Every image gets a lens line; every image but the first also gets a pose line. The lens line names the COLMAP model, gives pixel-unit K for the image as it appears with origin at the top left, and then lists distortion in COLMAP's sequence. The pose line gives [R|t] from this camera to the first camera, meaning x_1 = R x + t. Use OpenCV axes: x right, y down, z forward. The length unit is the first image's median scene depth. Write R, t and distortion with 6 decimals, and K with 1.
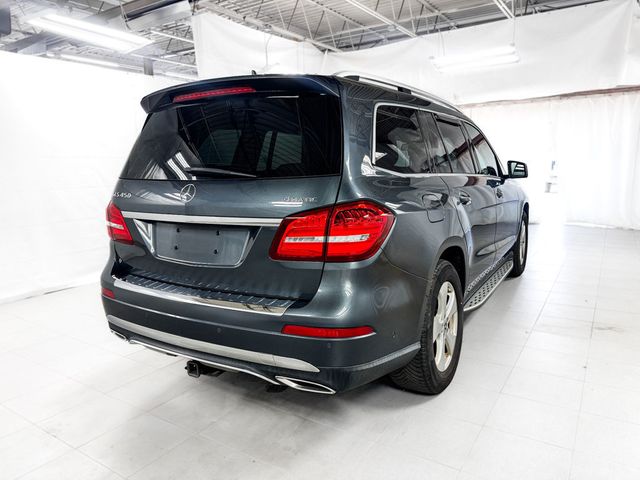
lens RADIAL K [[456.3, 0, 320.0], [0, 456.3, 240.0], [0, 0, 1]] dist [0.056479, -0.051349]
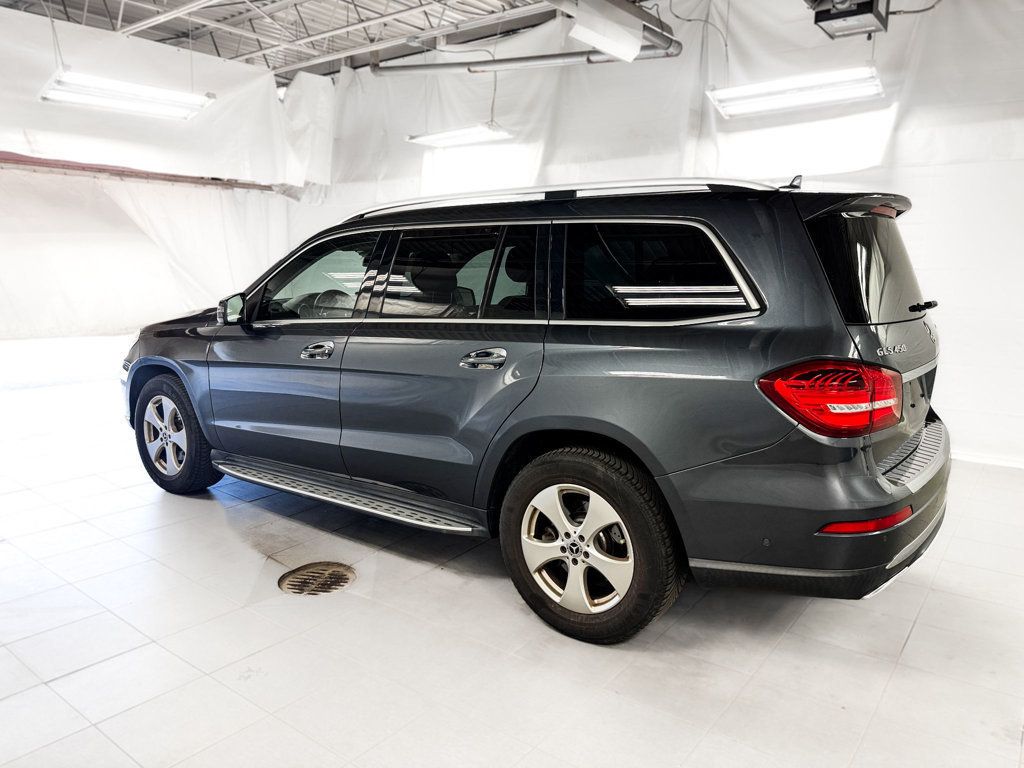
lens RADIAL K [[730.1, 0, 512.0], [0, 730.1, 384.0], [0, 0, 1]] dist [0.056479, -0.051349]
pose [[0.085571, -0.140320, 0.986401, -1.513254], [0.159022, 0.979265, 0.125510, -0.267361], [-0.983560, 0.146119, 0.106110, 1.447257]]
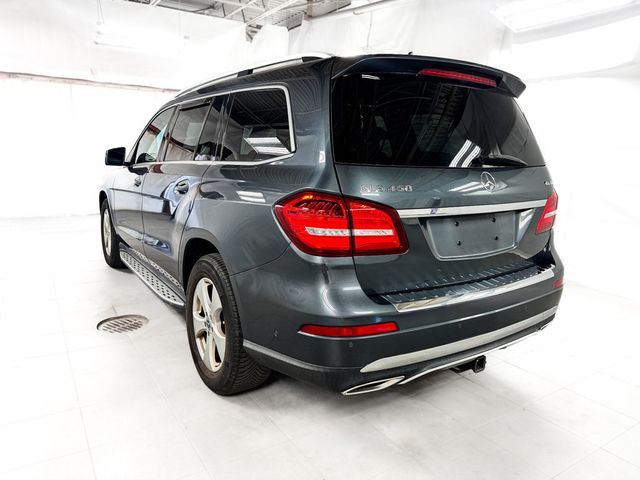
lens RADIAL K [[456.3, 0, 320.0], [0, 456.3, 240.0], [0, 0, 1]] dist [0.056479, -0.051349]
pose [[0.419194, -0.135328, 0.897754, -1.173061], [0.110789, 0.989064, 0.097361, -0.102180], [-0.901112, 0.058648, 0.429602, 0.815685]]
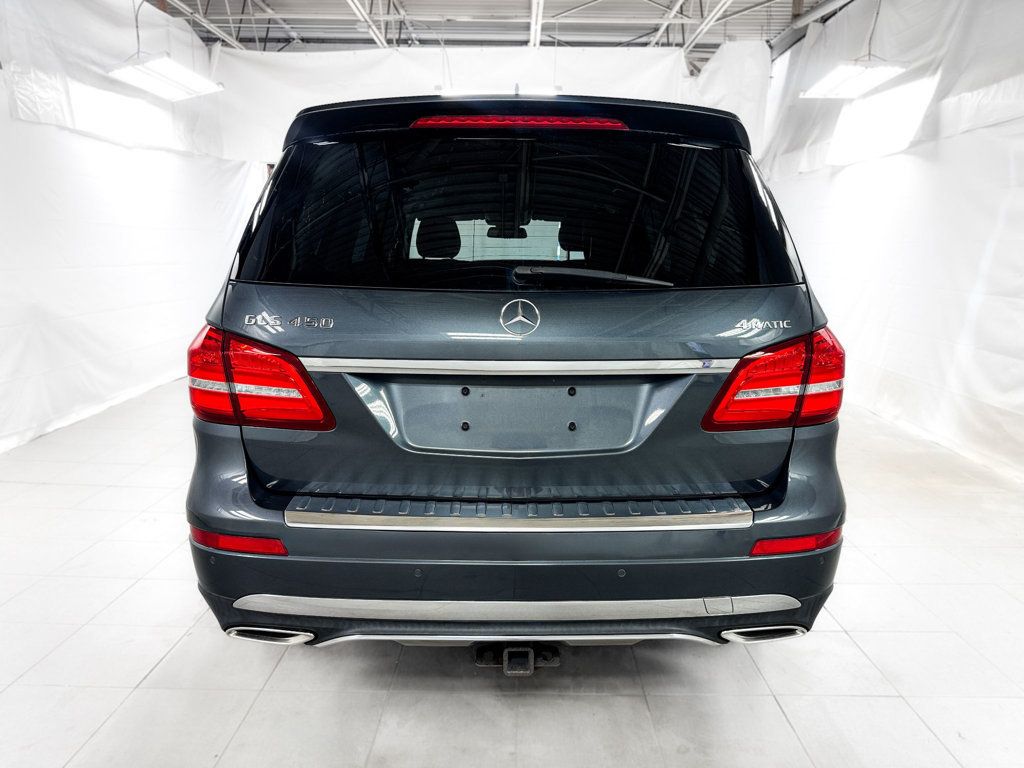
lens RADIAL K [[730.1, 0, 512.0], [0, 730.1, 384.0], [0, 0, 1]] dist [0.056479, -0.051349]
pose [[0.849411, -0.063865, 0.523853, -0.647480], [0.057949, 0.997935, 0.027700, -0.045777], [-0.524540, 0.006828, 0.851358, 0.284054]]
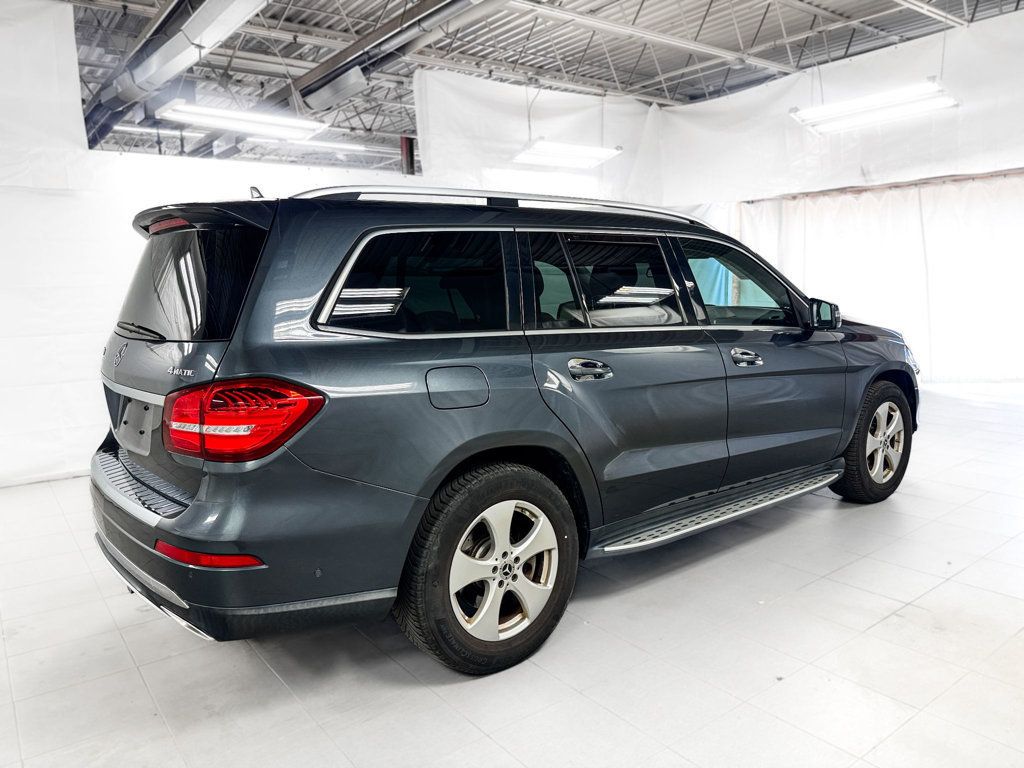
lens RADIAL K [[730.1, 0, 512.0], [0, 730.1, 384.0], [0, 0, 1]] dist [0.056479, -0.051349]
pose [[0.940052, 0.051758, -0.337081, 0.679164], [-0.056998, 0.998358, -0.005661, -0.073366], [0.336234, 0.024534, 0.941459, 0.043367]]
